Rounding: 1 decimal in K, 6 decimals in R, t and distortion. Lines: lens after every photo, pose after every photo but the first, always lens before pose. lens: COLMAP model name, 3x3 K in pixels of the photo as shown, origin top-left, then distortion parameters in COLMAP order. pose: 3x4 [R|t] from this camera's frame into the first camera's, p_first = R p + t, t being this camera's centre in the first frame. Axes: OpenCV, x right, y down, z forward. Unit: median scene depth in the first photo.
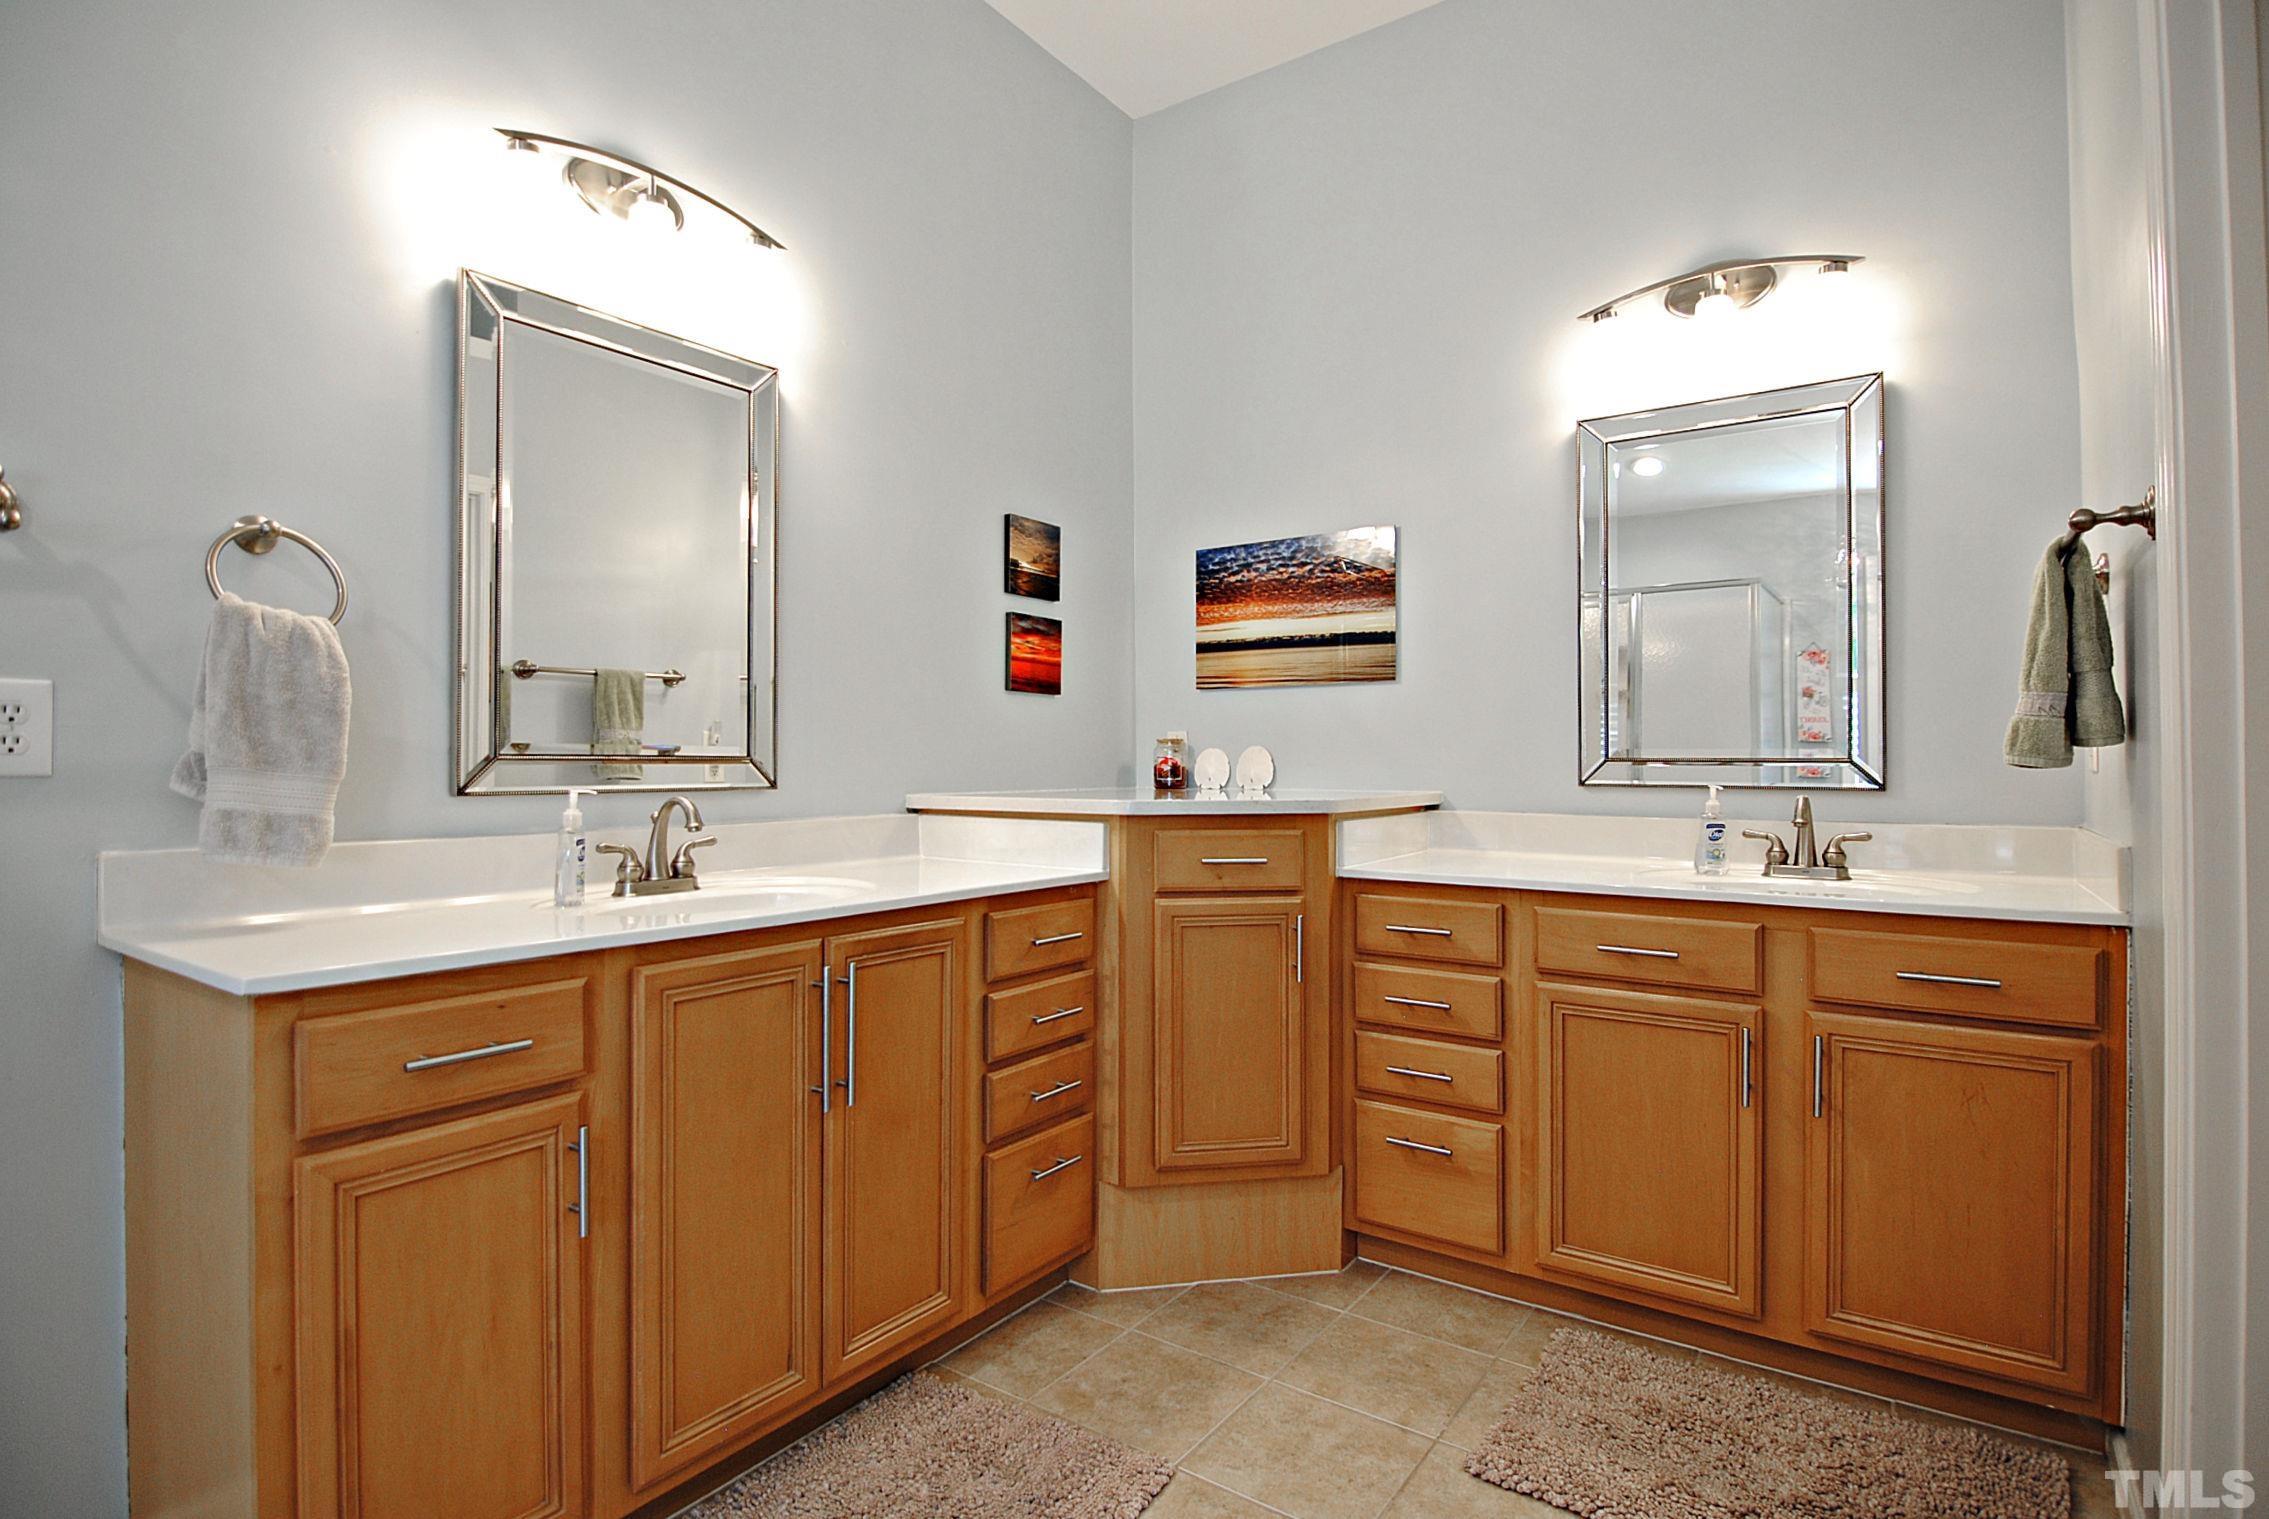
lens RADIAL K [[1123.1, 0, 1137.3], [0, 1123.1, 755.9], [0, 0, 1]] dist [0.001579, -0.015286]
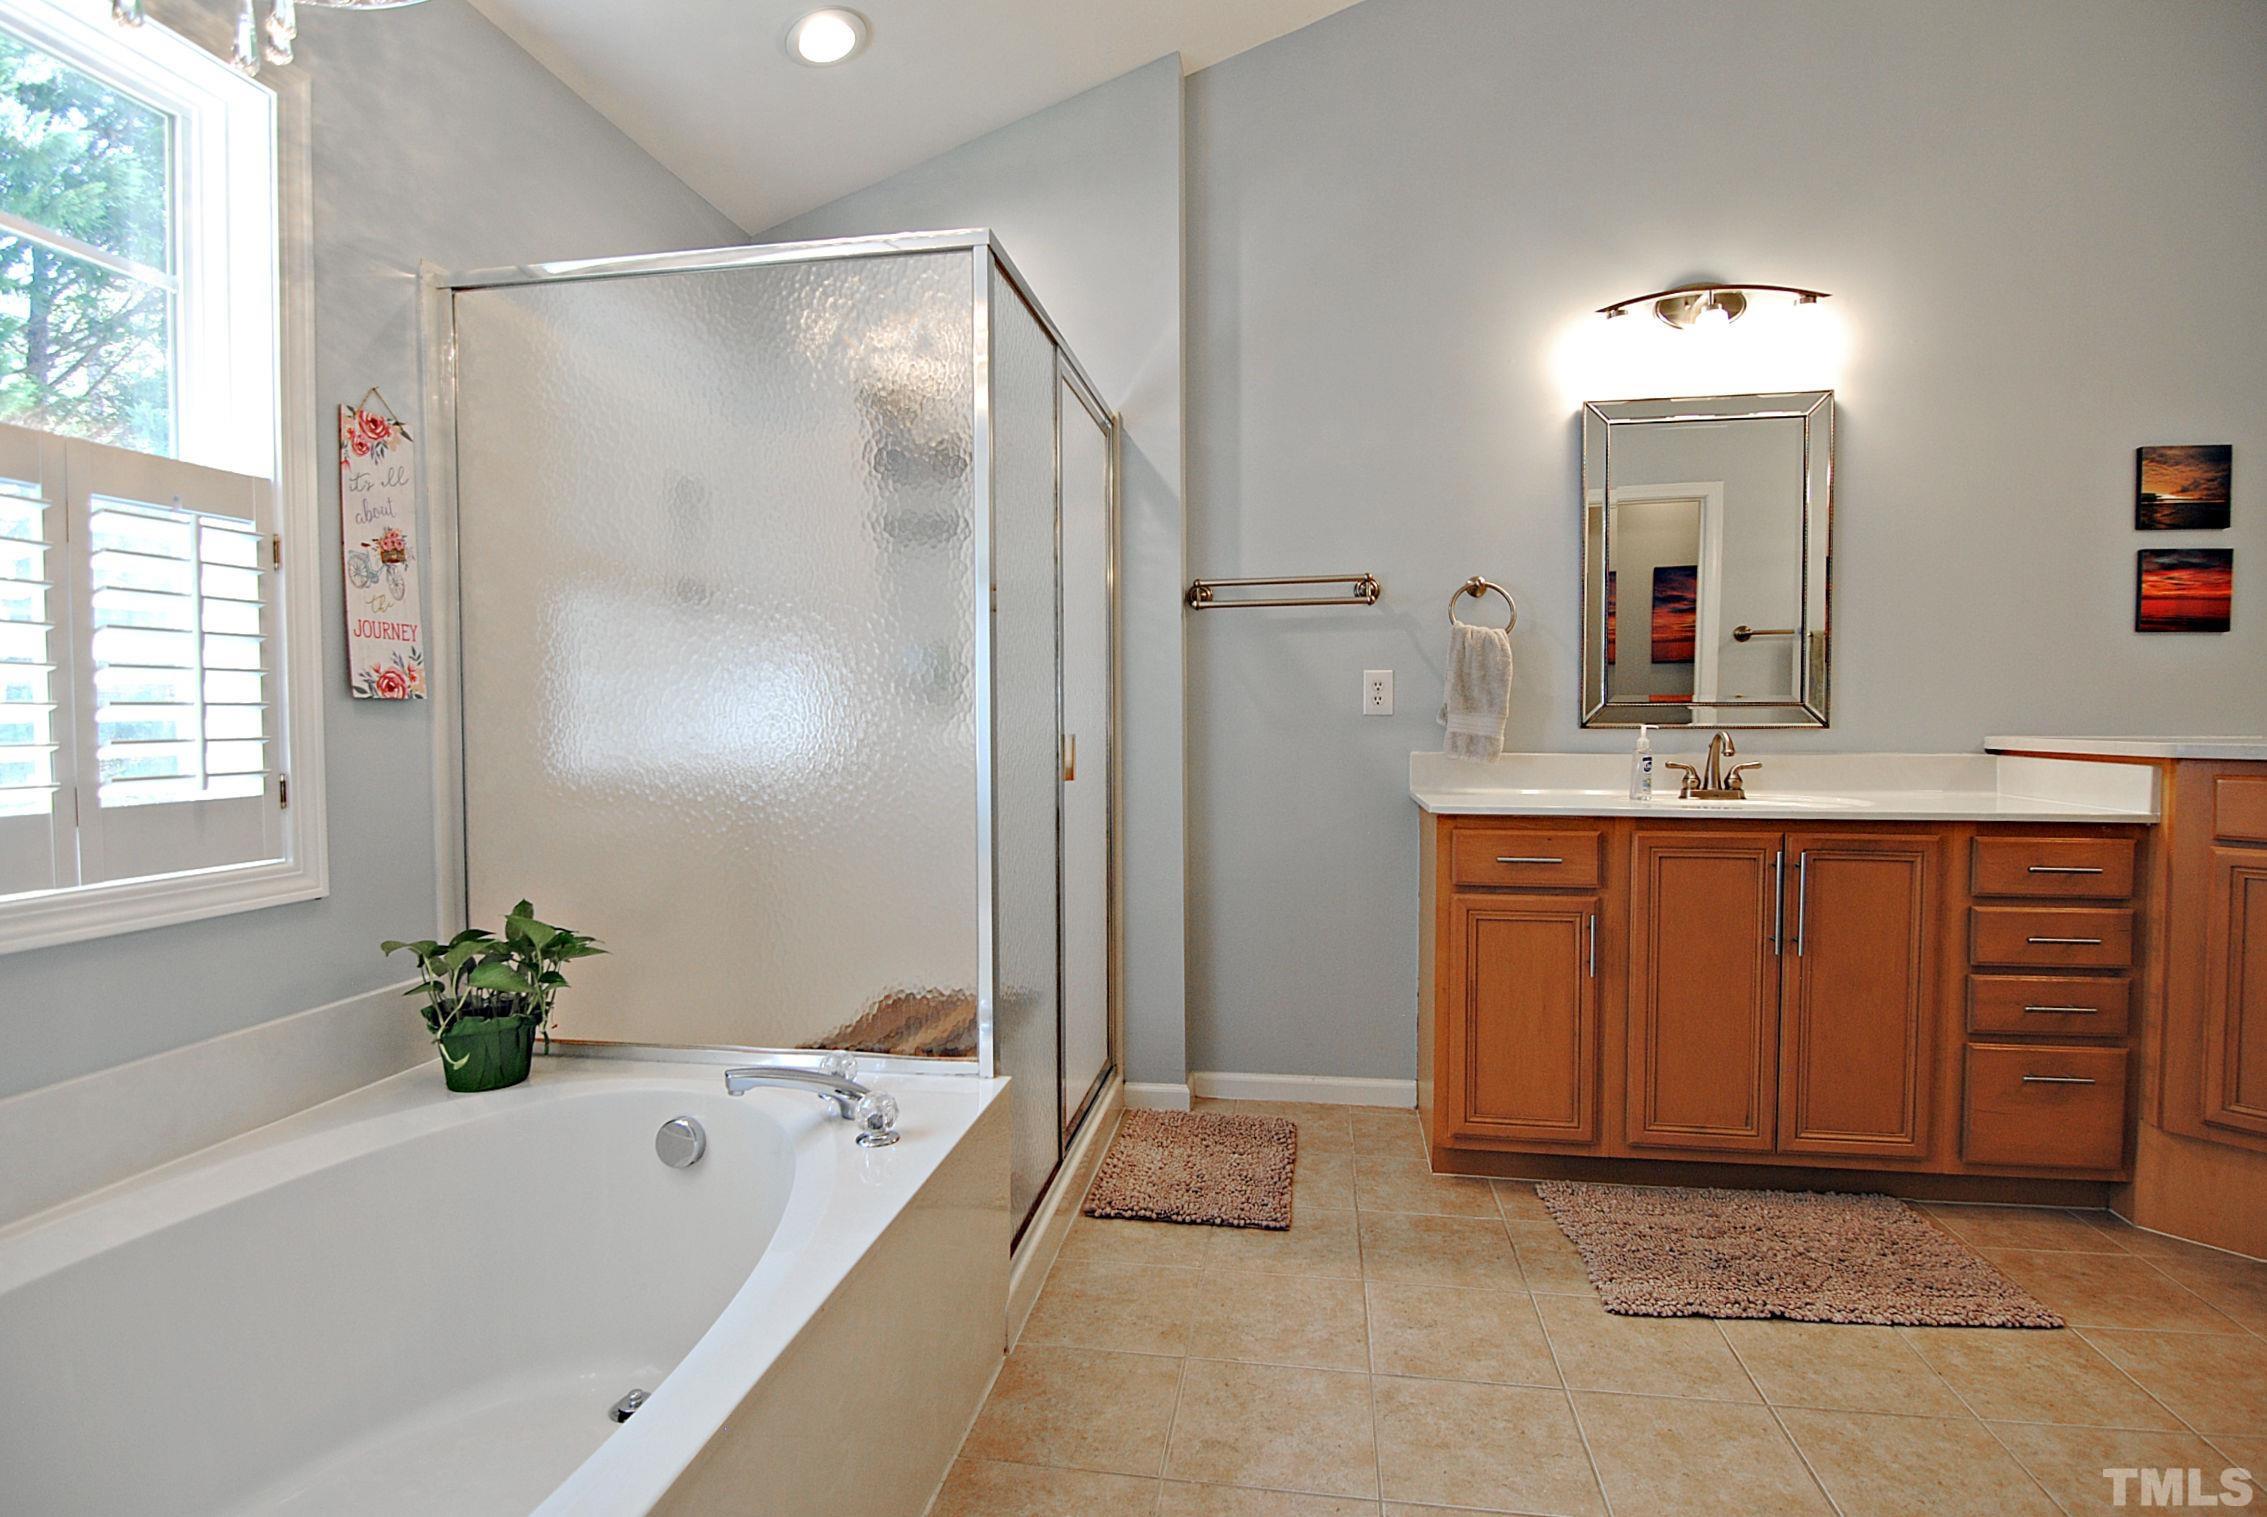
lens RADIAL K [[1122.1, 0, 1136.3], [0, 1122.1, 754.9], [0, 0, 1]] dist [0.001579, -0.015286]
pose [[0.445126, 0.030528, -0.894947, 0.501668], [0.008170, 0.999239, 0.038150, 0.005631], [0.895430, -0.024293, 0.444538, -0.275206]]
